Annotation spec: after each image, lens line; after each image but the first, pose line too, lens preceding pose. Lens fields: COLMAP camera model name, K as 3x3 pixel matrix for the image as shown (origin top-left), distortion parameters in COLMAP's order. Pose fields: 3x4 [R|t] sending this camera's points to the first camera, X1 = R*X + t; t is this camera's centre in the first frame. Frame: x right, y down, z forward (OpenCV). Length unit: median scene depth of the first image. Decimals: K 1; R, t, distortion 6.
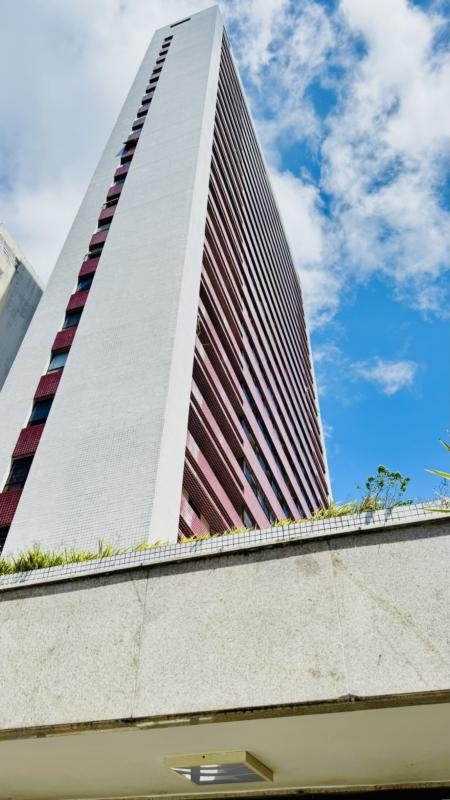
lens RADIAL K [[568.2, 0, 234.1], [0, 568.2, 402.5], [0, 0, 1]] dist [0.007199, 0.004506]
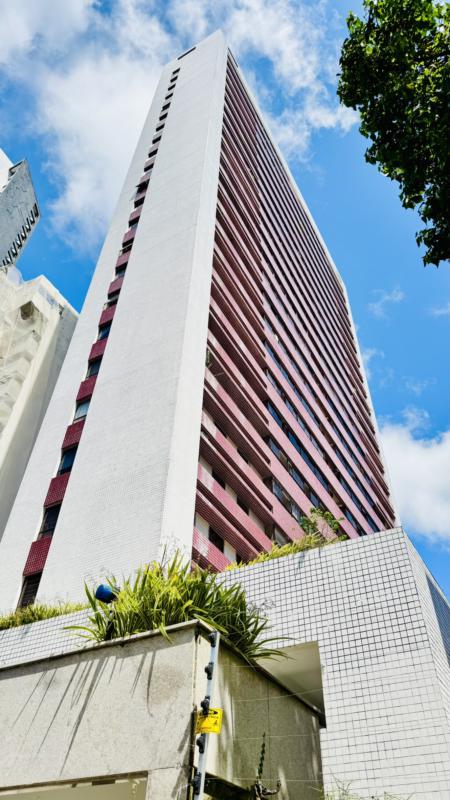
lens RADIAL K [[565.2, 0, 225.0], [0, 565.2, 400.0], [0, 0, 1]] dist [0.037207, -0.002764]
pose [[0.982902, -0.123040, -0.136987, 0.102152], [0.121265, 0.992392, -0.021264, -0.033125], [0.138561, 0.004289, 0.990345, -0.032581]]
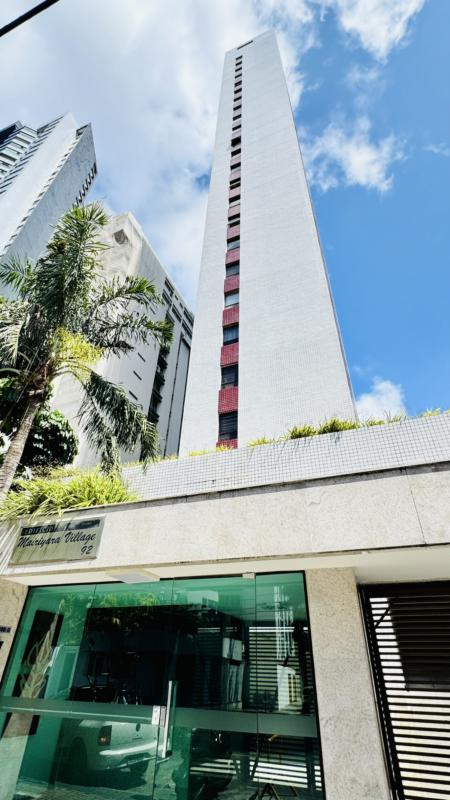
lens RADIAL K [[381.4, 0, 225.0], [0, 381.4, 400.0], [0, 0, 1]] dist [0.015791, 0.000101]
pose [[0.998433, -0.007216, -0.055501, -0.255234], [0.014862, 0.990235, 0.138612, 0.037591], [0.053959, -0.139220, 0.988790, 0.034001]]
